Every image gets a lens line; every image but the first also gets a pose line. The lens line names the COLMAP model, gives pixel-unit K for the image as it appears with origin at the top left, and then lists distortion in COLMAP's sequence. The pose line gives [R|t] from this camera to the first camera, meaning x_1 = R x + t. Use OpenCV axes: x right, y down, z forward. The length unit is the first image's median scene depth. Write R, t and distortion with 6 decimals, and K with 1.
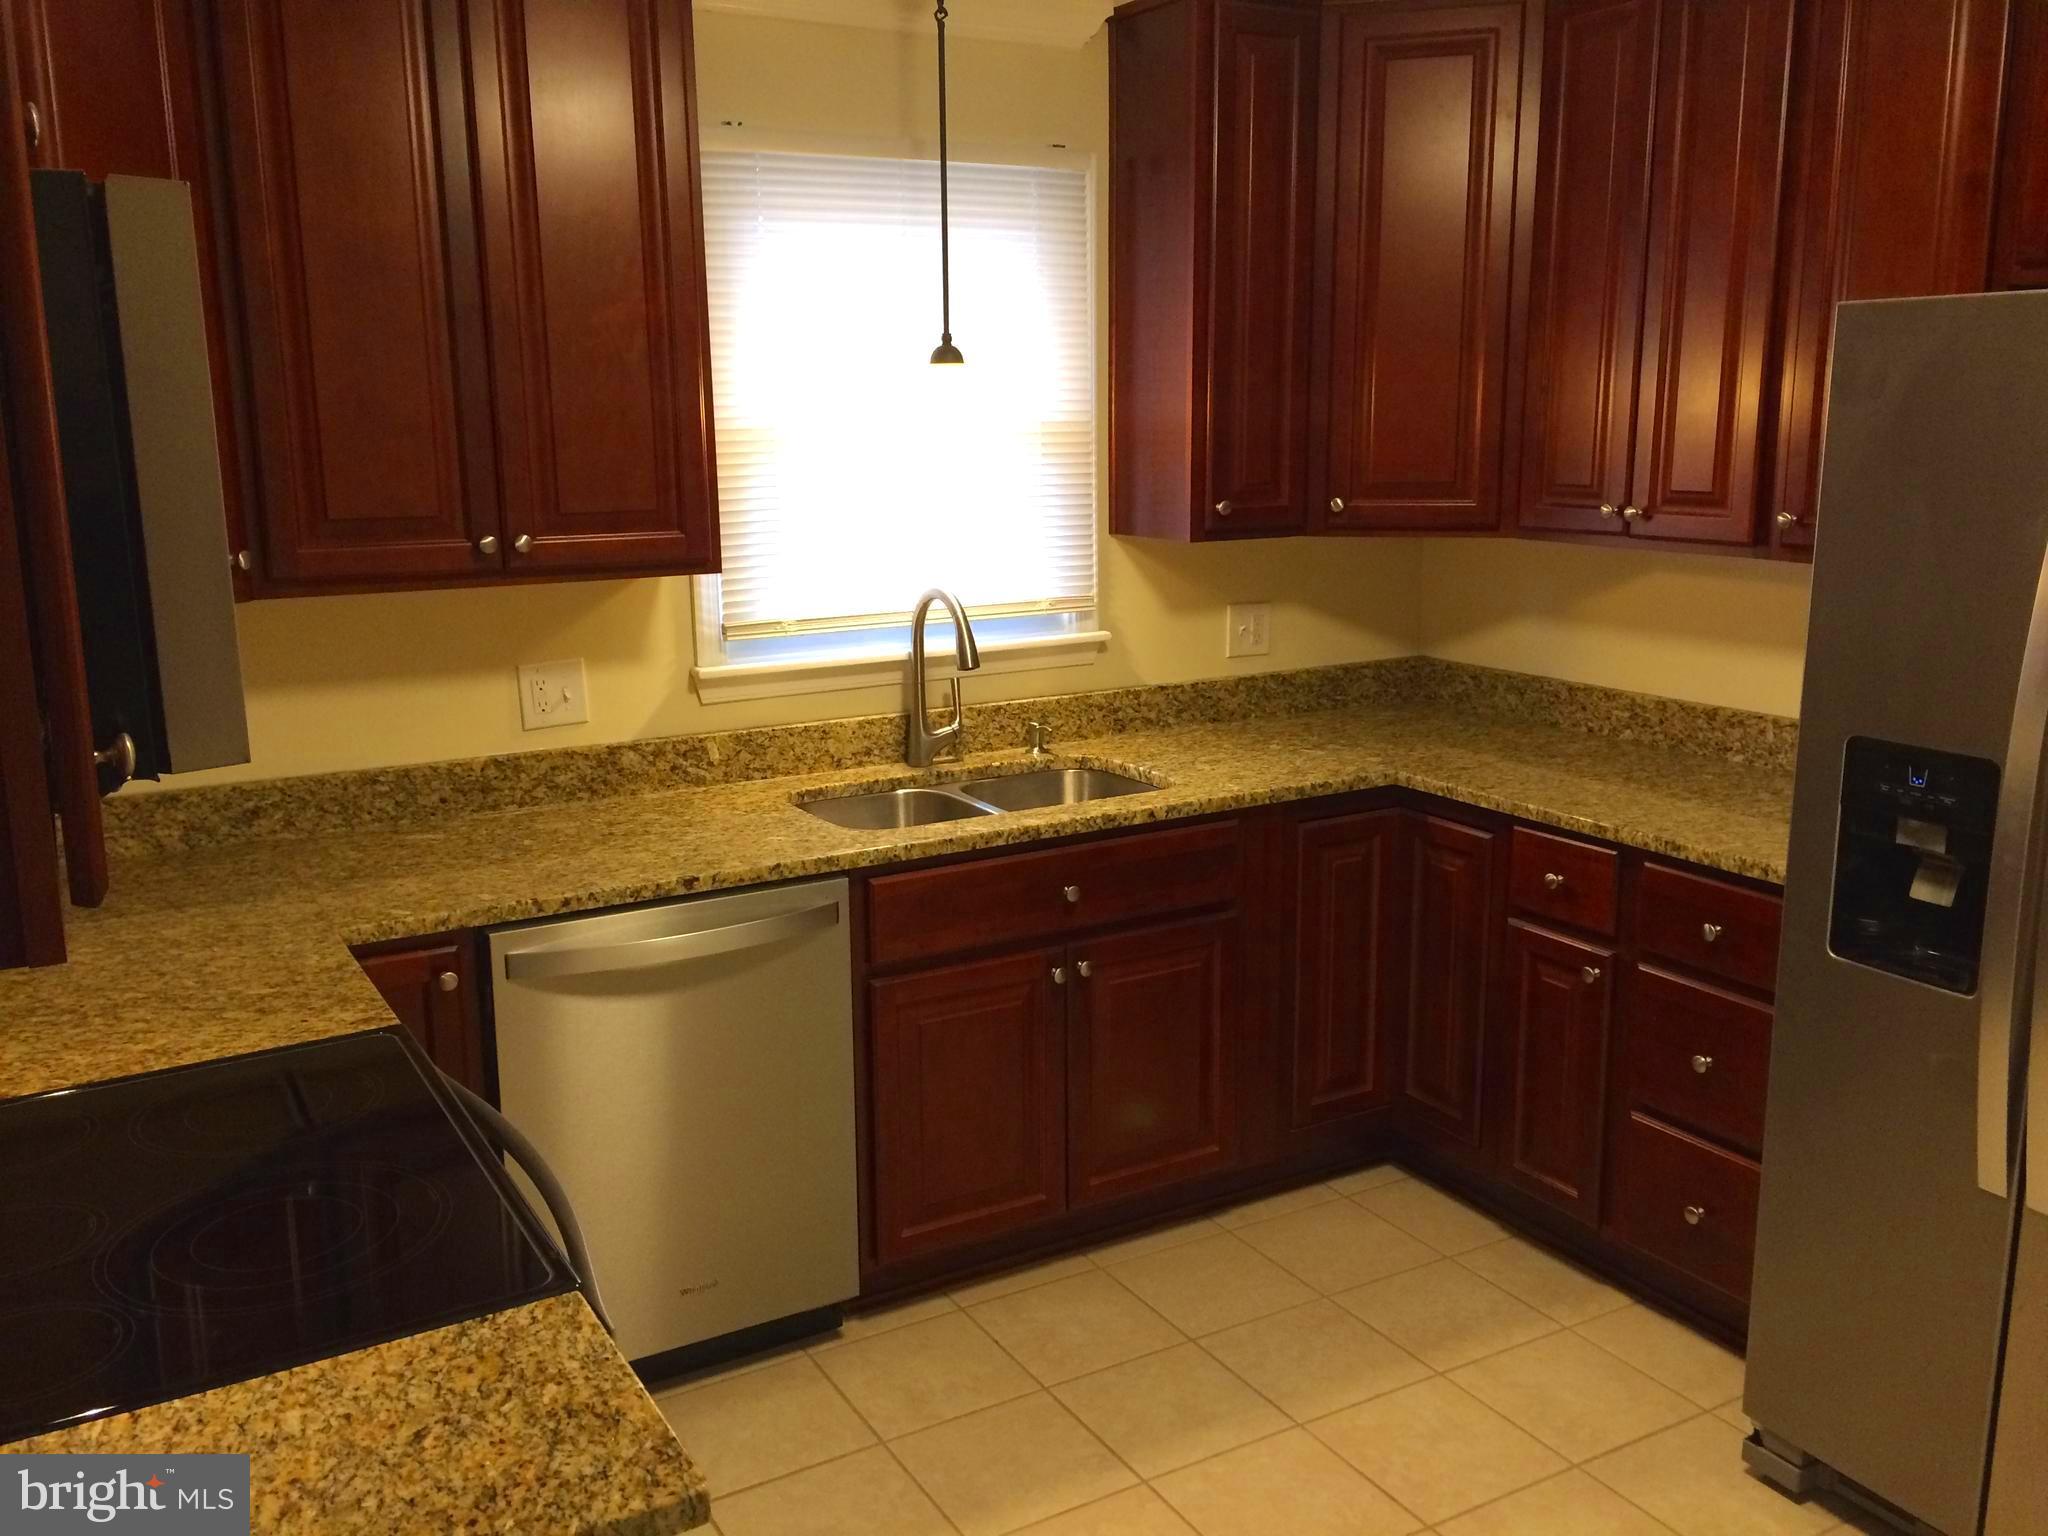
lens RADIAL K [[1756.4, 0, 1030.7], [0, 1756.4, 759.9], [0, 0, 1]] dist [0.075051, -0.095695]
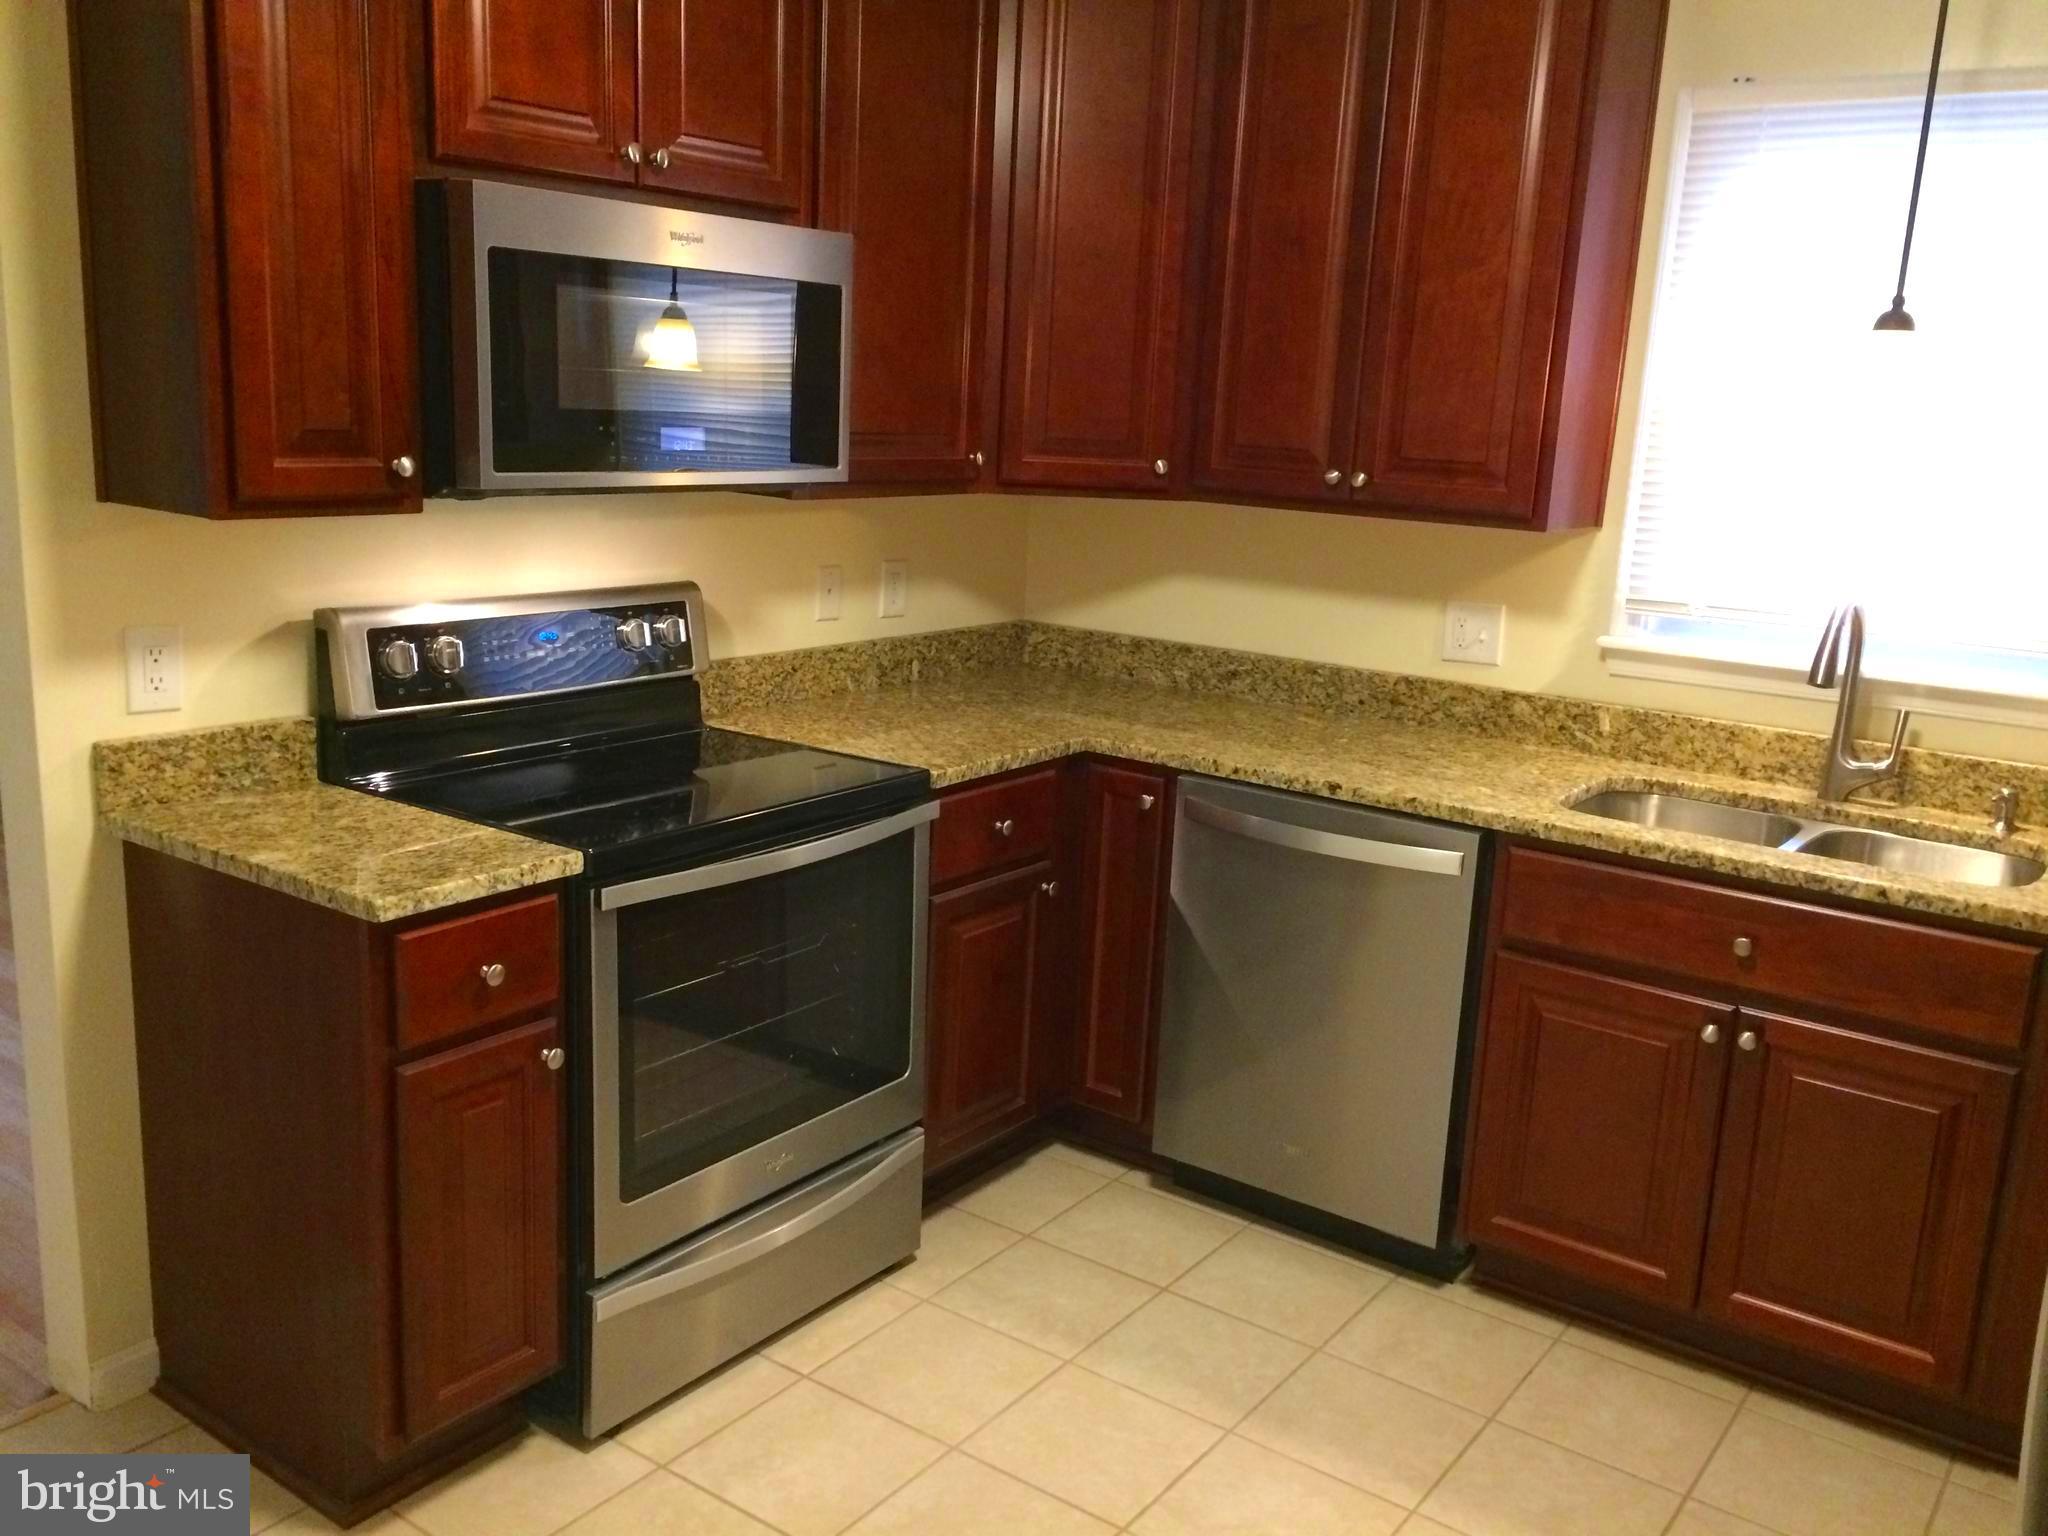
lens RADIAL K [[1756.4, 0, 1030.7], [0, 1756.4, 759.9], [0, 0, 1]] dist [0.075051, -0.095695]
pose [[0.406999, 0.223099, -0.885765, 0.607342], [-0.235808, 0.962506, 0.134076, -0.043942], [0.882466, 0.154302, 0.444347, 0.289588]]
